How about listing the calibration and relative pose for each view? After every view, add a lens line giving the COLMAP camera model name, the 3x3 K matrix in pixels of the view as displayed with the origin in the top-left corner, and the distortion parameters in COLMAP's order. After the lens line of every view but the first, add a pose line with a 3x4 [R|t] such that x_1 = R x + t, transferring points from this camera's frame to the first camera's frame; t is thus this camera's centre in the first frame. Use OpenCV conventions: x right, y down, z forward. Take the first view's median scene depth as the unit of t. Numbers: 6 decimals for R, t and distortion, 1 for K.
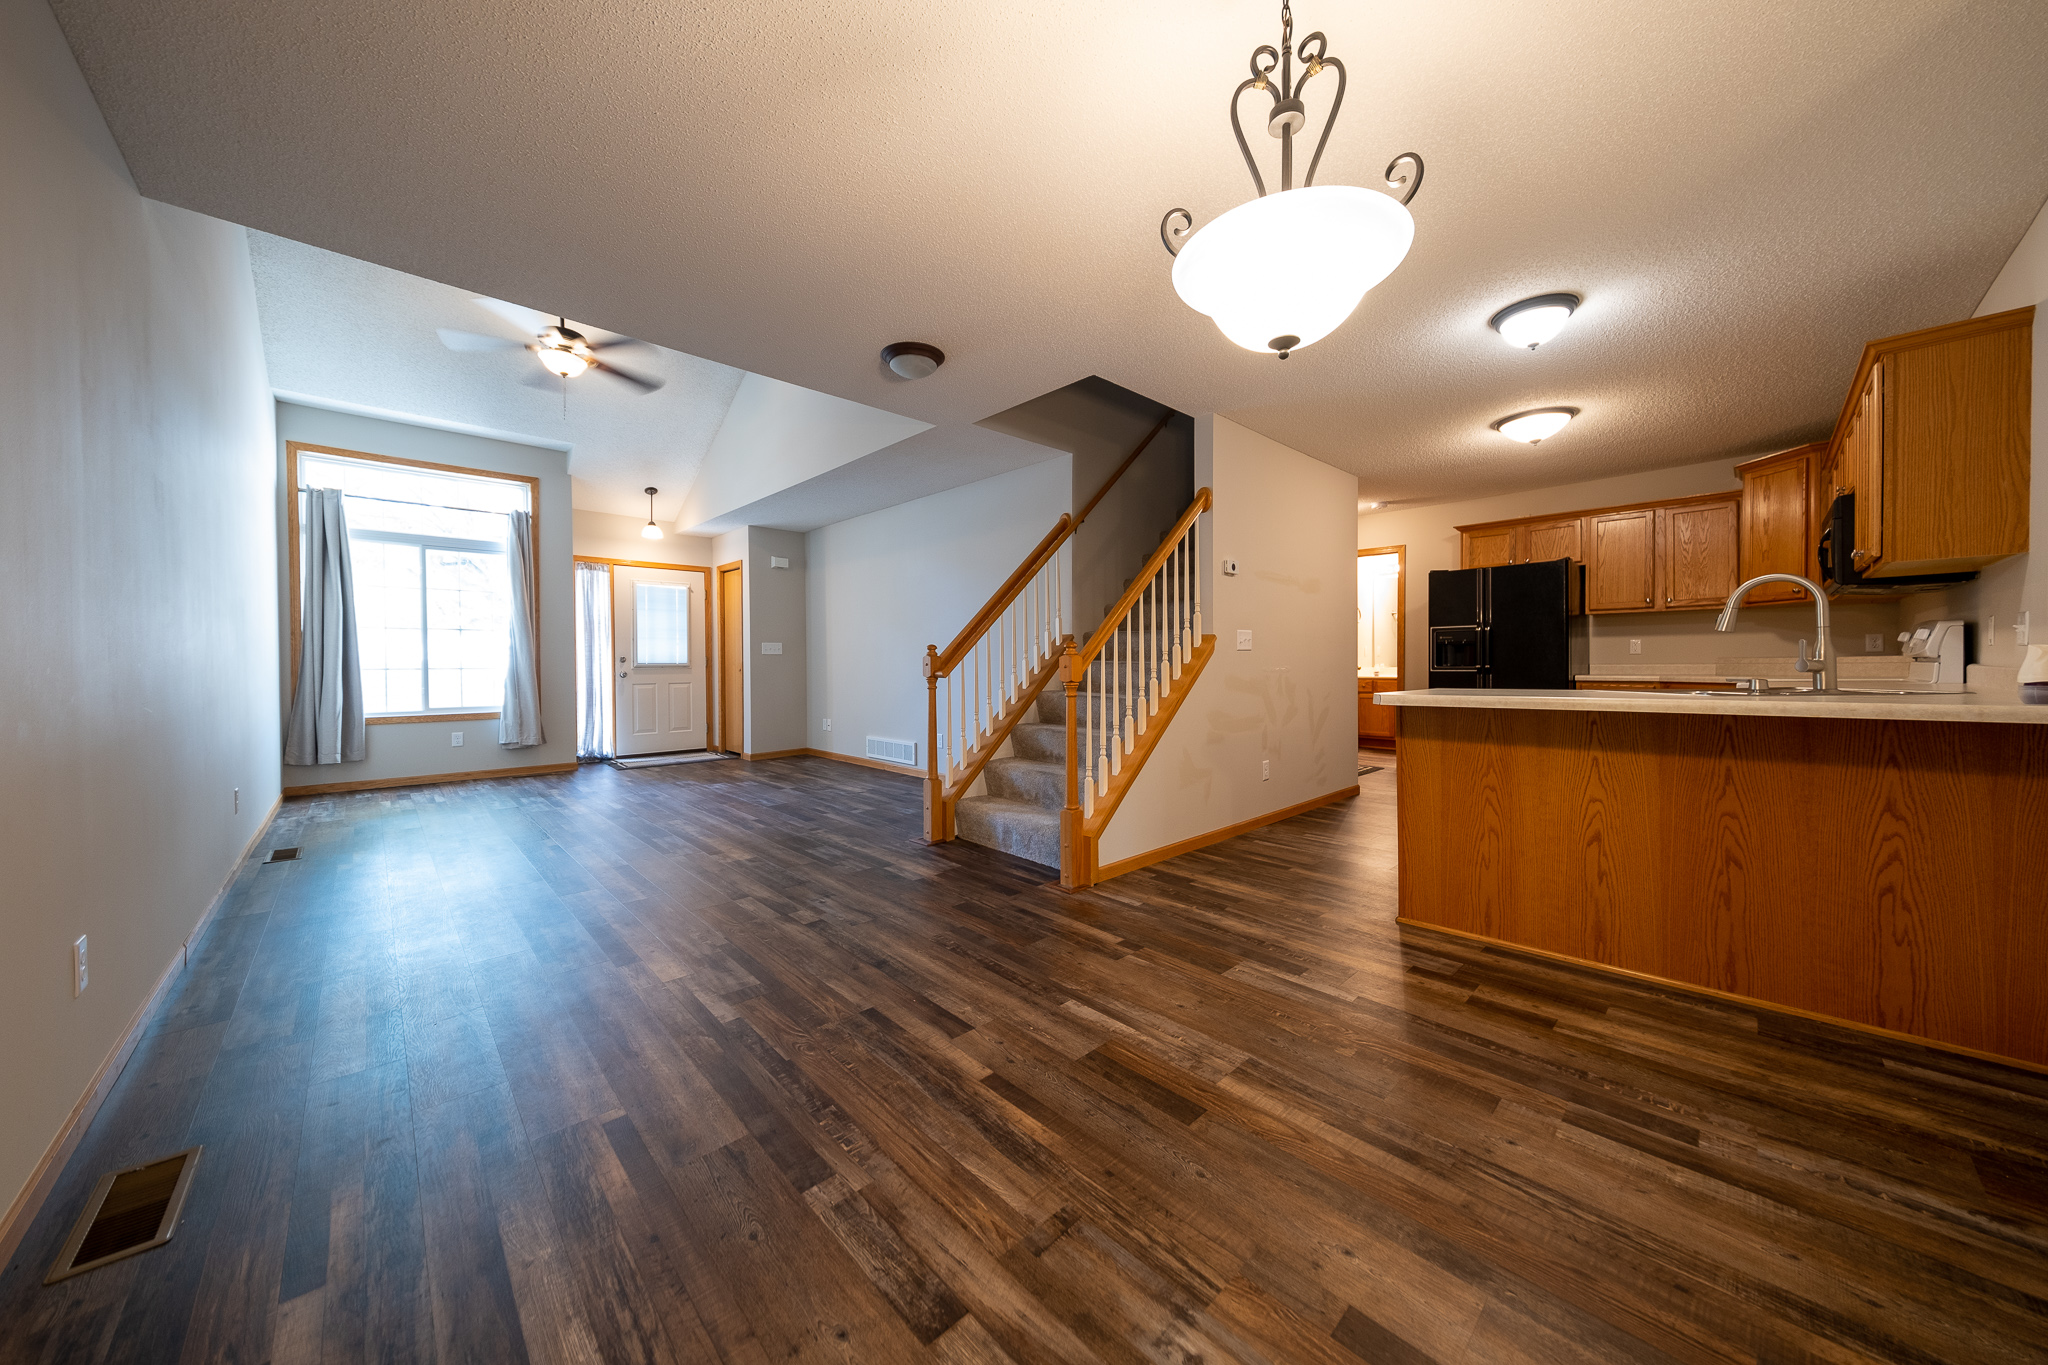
lens RADIAL K [[696.9, 0, 1023.7], [0, 696.9, 667.4], [0, 0, 1]] dist [0.000274, 0.000071]
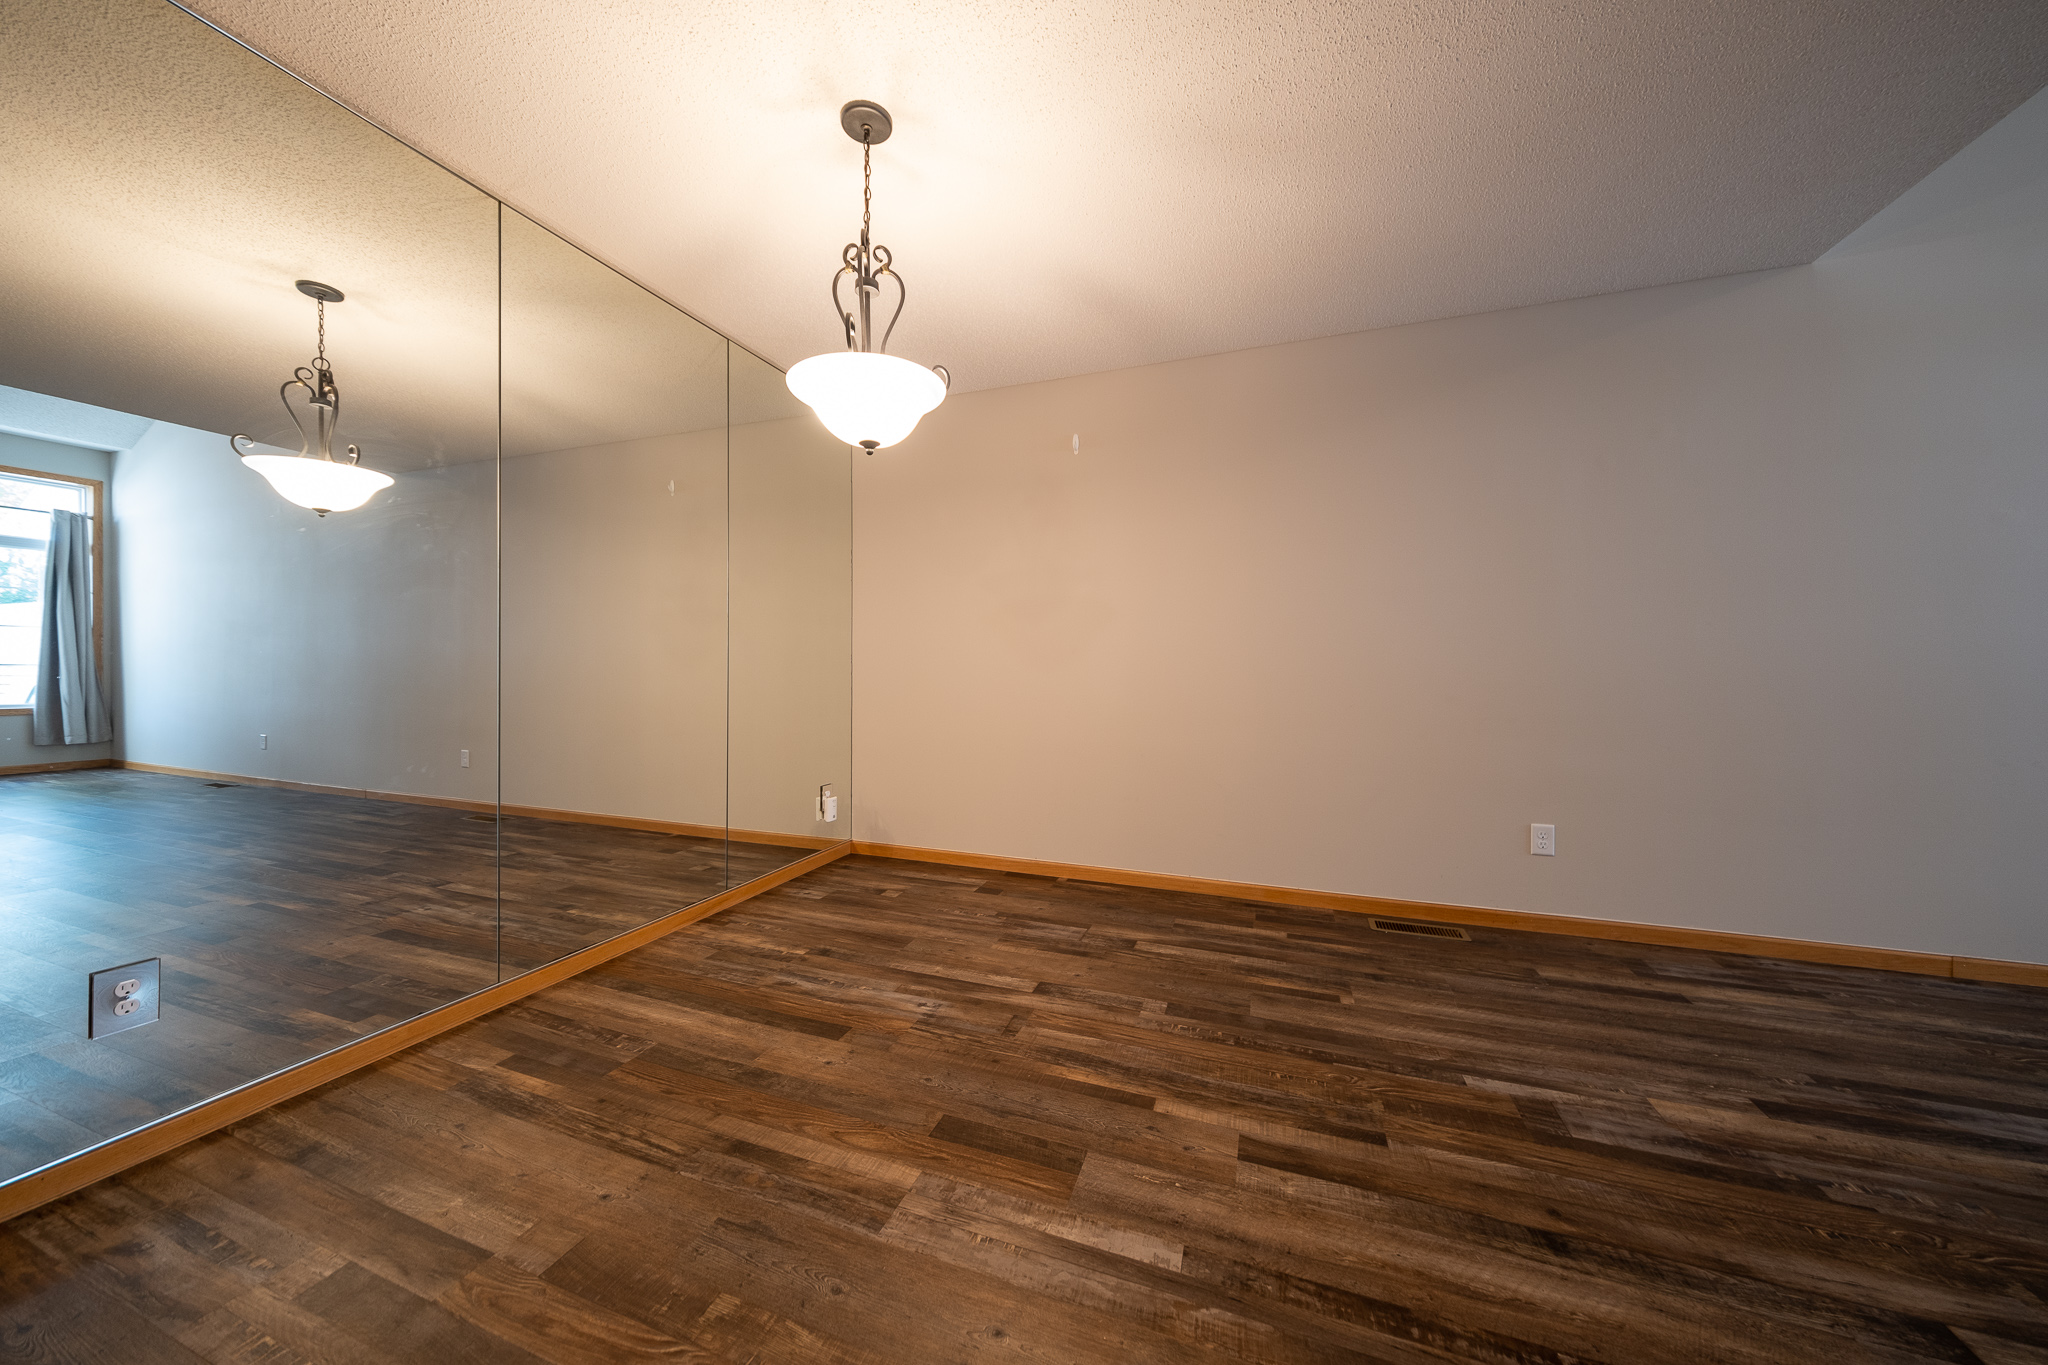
lens RADIAL K [[696.9, 0, 1025.0], [0, 696.9, 676.7], [0, 0, 1]] dist [0.000274, 0.000071]
pose [[-0.896250, 0.007669, -0.443482, 0.561232], [-0.002628, 0.999741, 0.022599, -0.018196], [0.443541, 0.021420, -0.895998, 1.891803]]
